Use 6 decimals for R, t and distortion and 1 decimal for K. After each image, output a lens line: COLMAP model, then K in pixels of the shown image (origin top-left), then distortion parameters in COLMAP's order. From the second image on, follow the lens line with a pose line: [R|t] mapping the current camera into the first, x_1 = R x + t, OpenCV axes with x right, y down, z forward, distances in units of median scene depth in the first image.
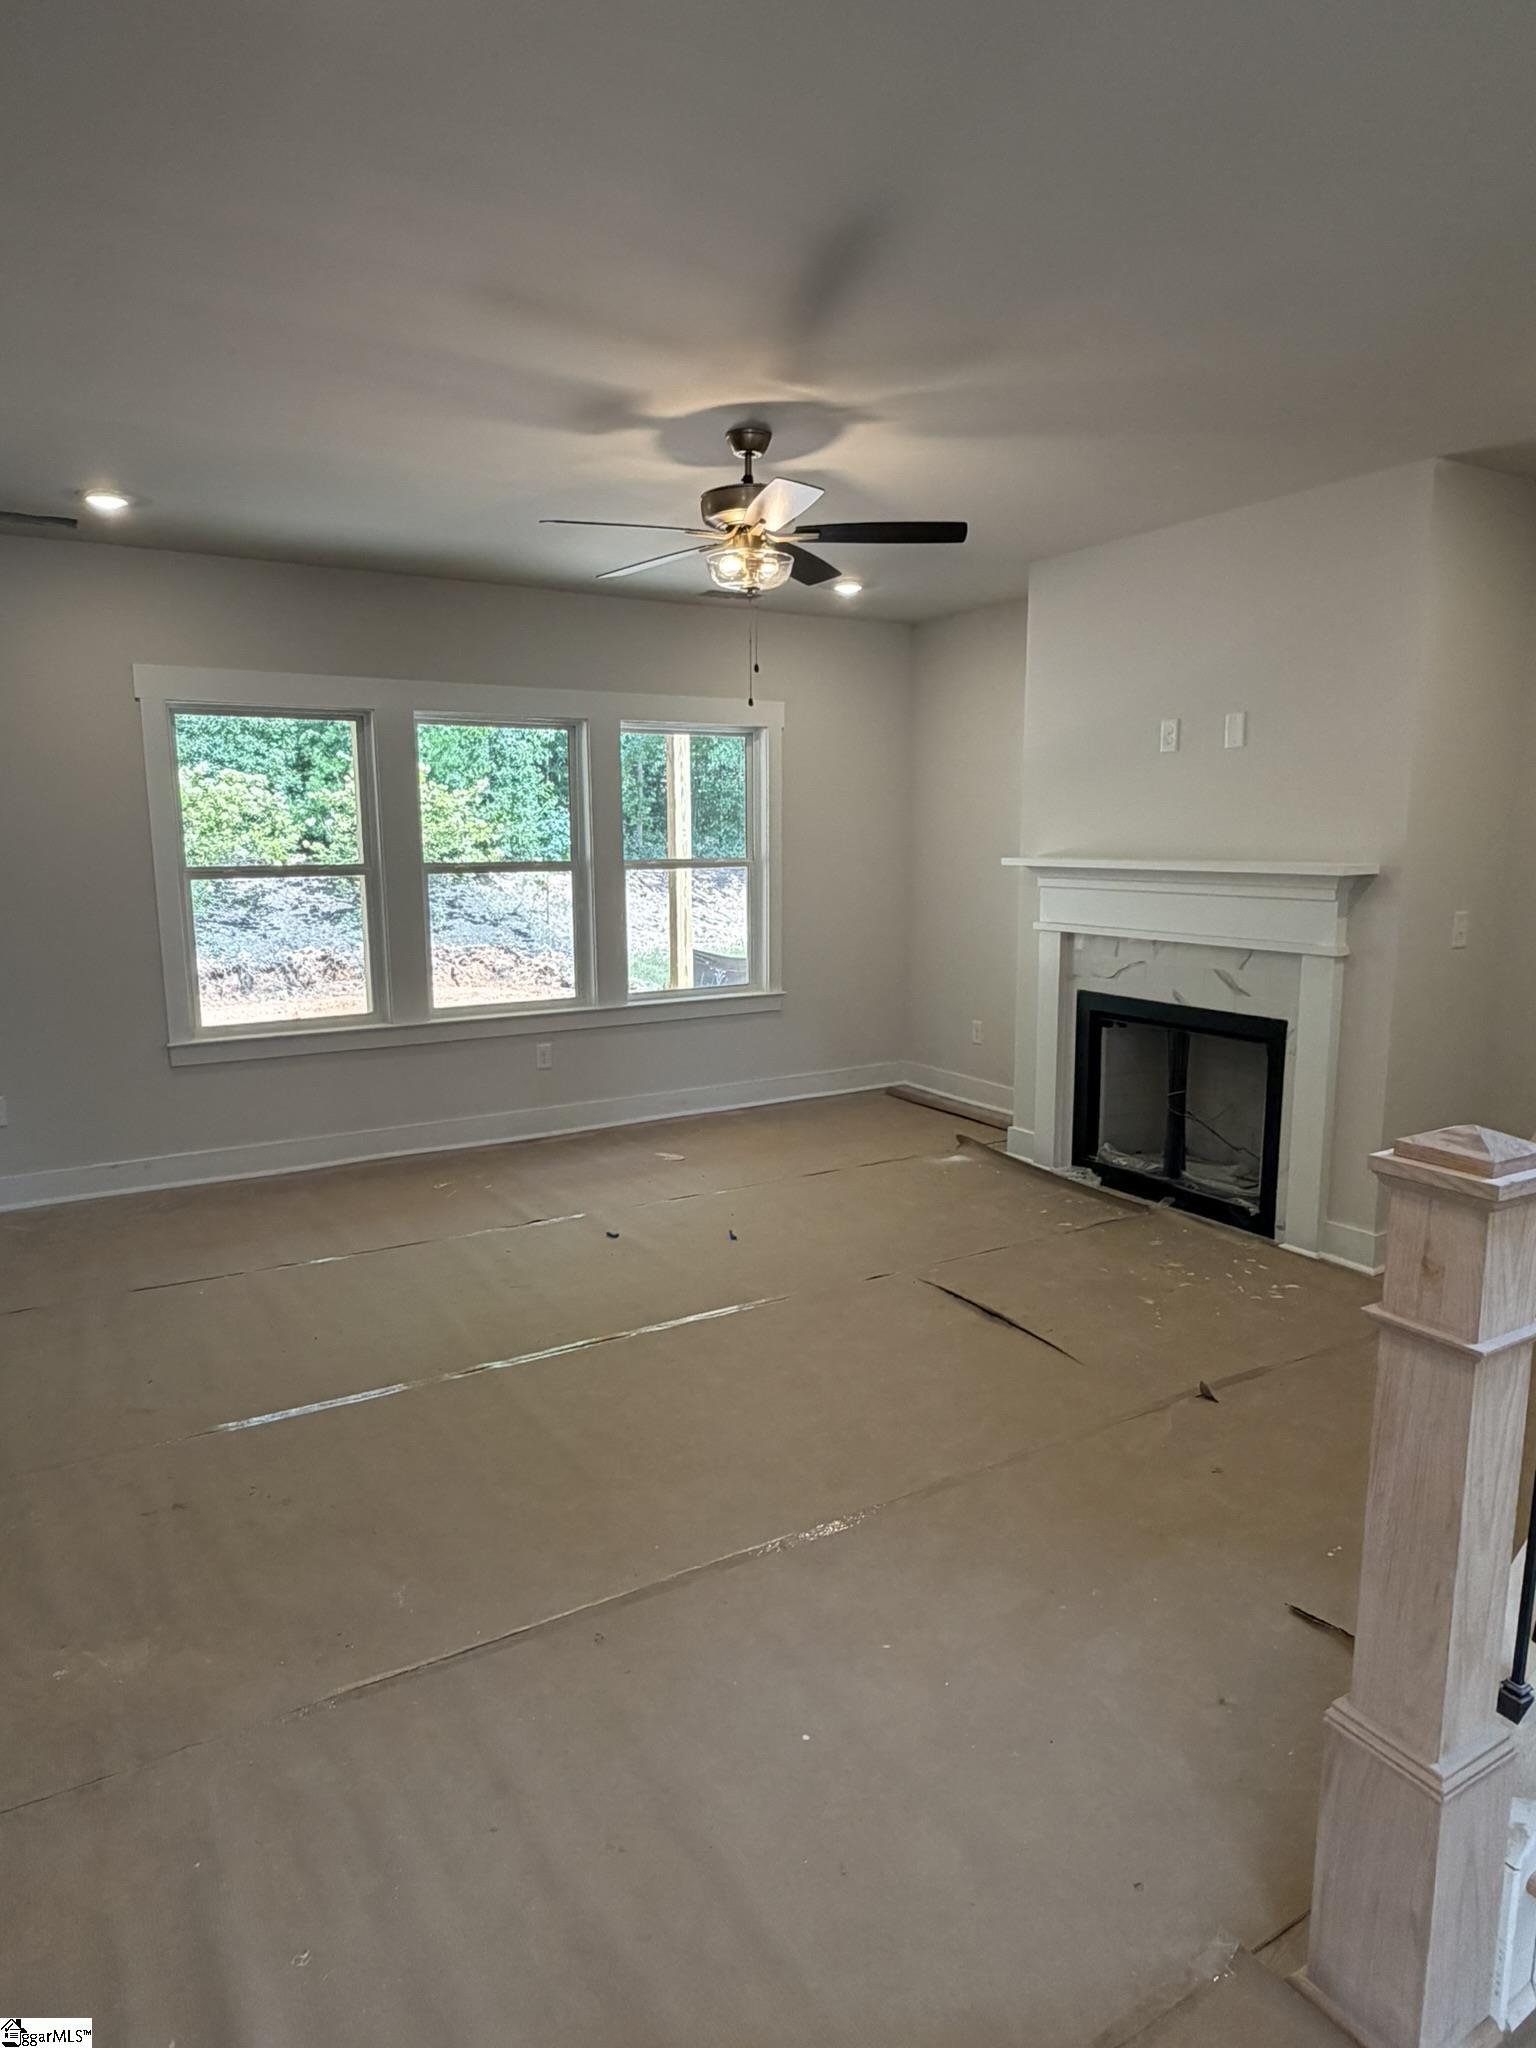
lens RADIAL K [[1228.2, 0, 771.0], [0, 1228.2, 1024.9], [0, 0, 1]] dist [-0.003919, -0.001988]
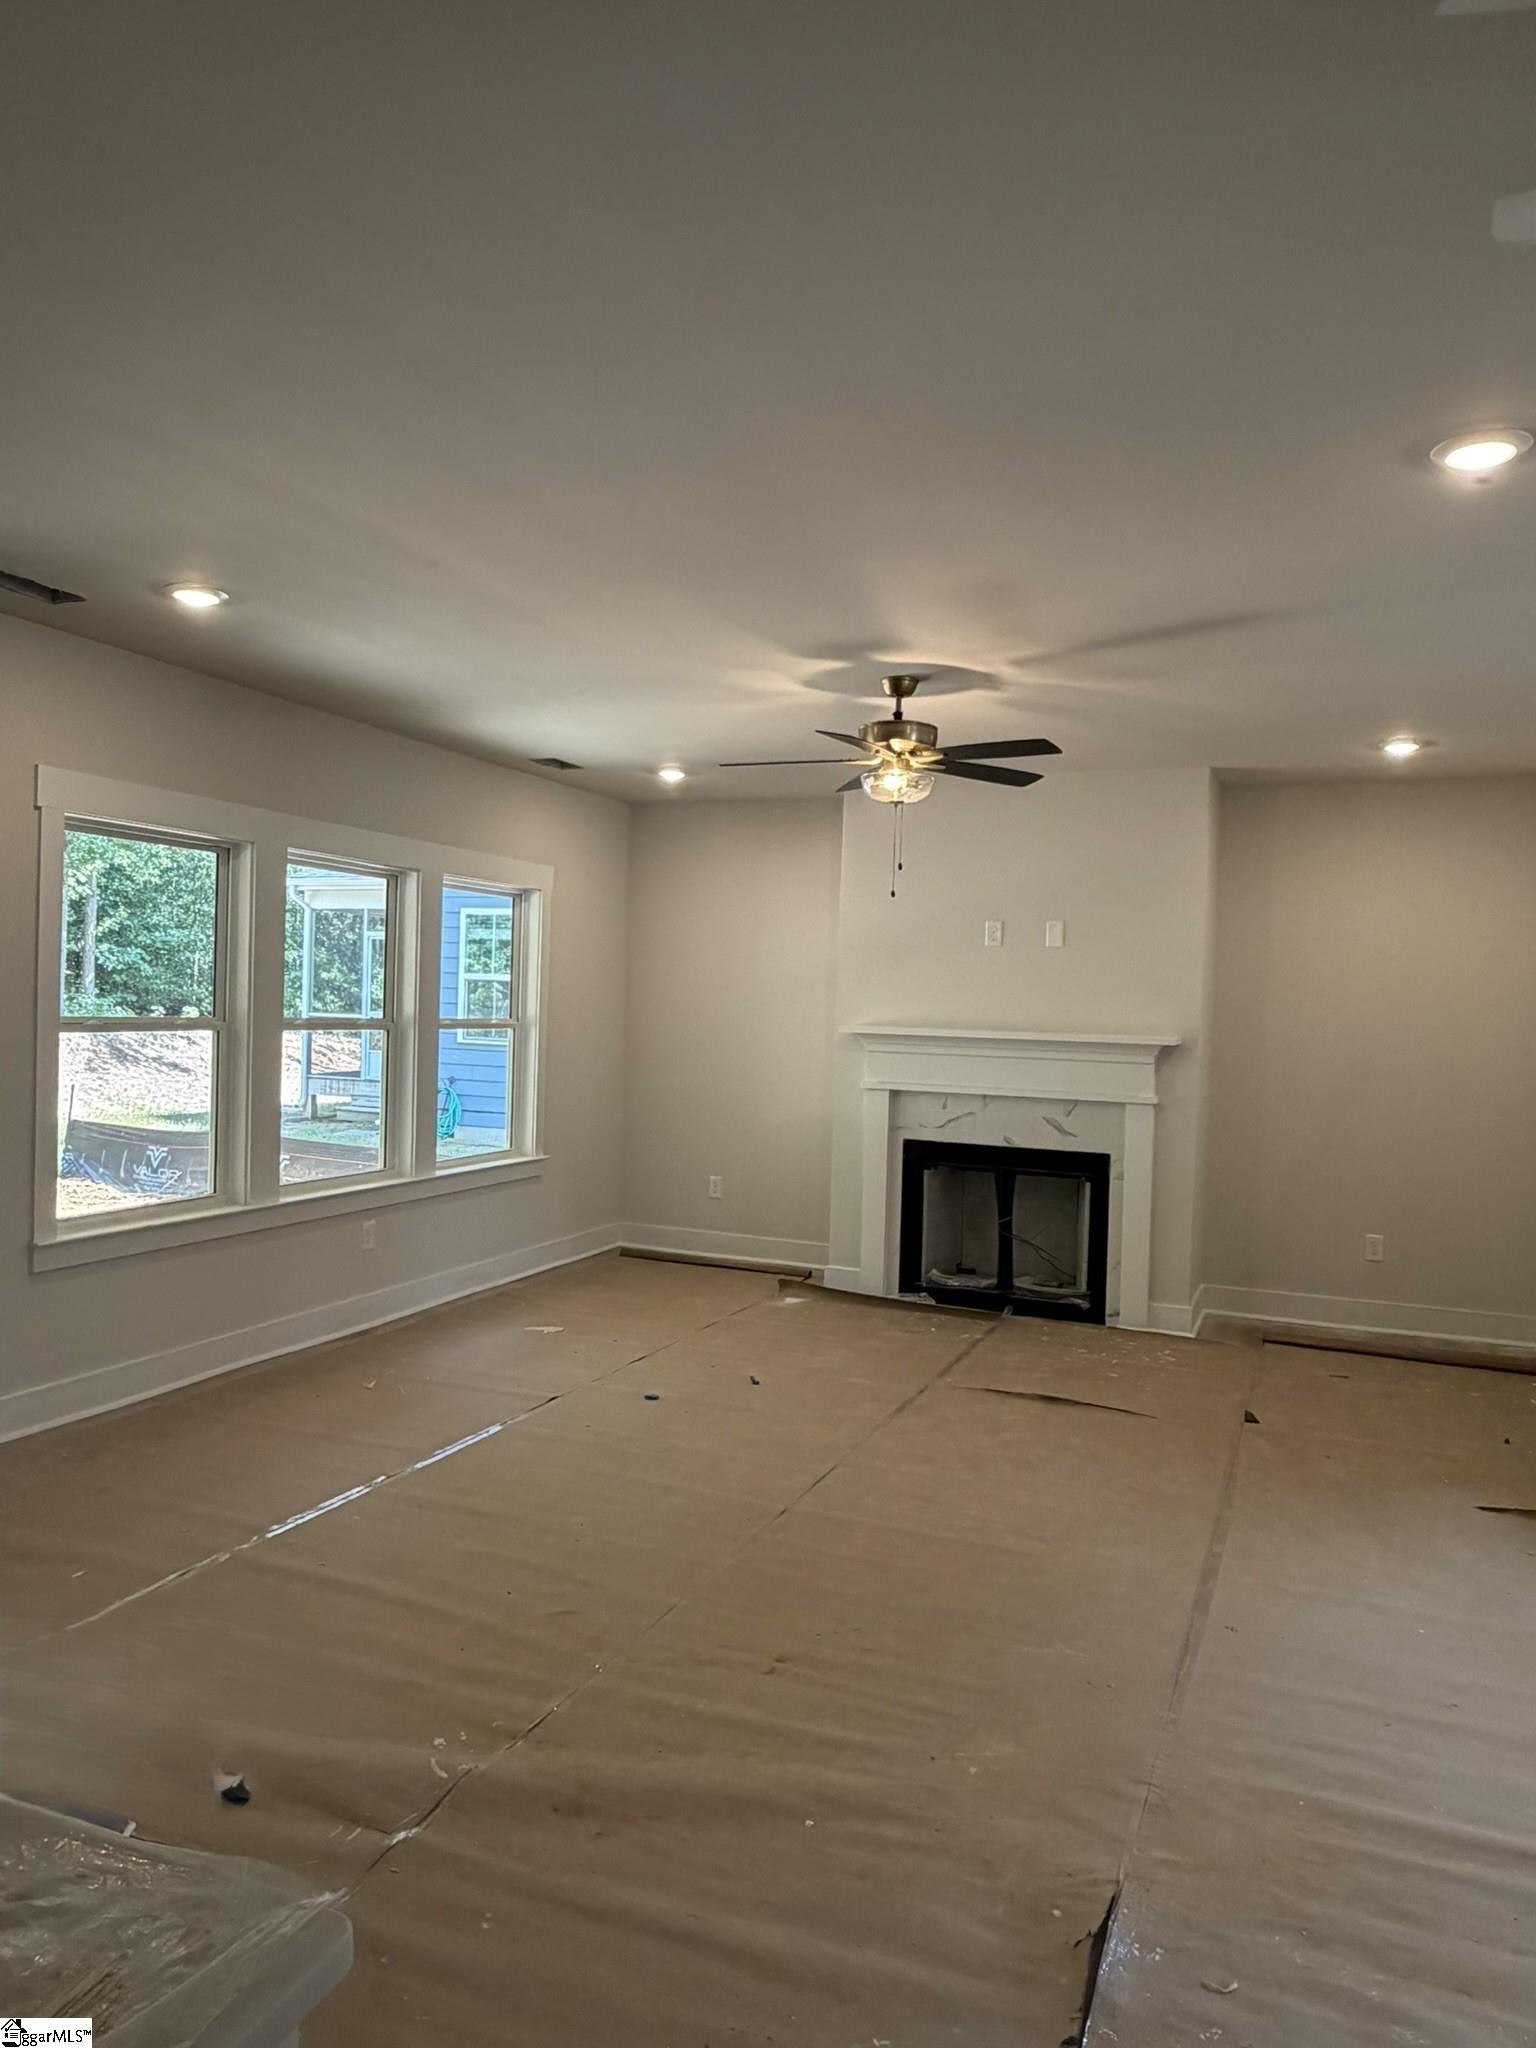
lens RADIAL K [[1344.1, 0, 772.2], [0, 1344.1, 1024.7], [0, 0, 1]] dist [-0.001177, -0.002738]
pose [[0.806763, 0.021262, 0.590493, -0.651789], [0.057259, 0.991836, -0.113945, 0.002257], [-0.588094, 0.125738, 0.798959, 0.036972]]
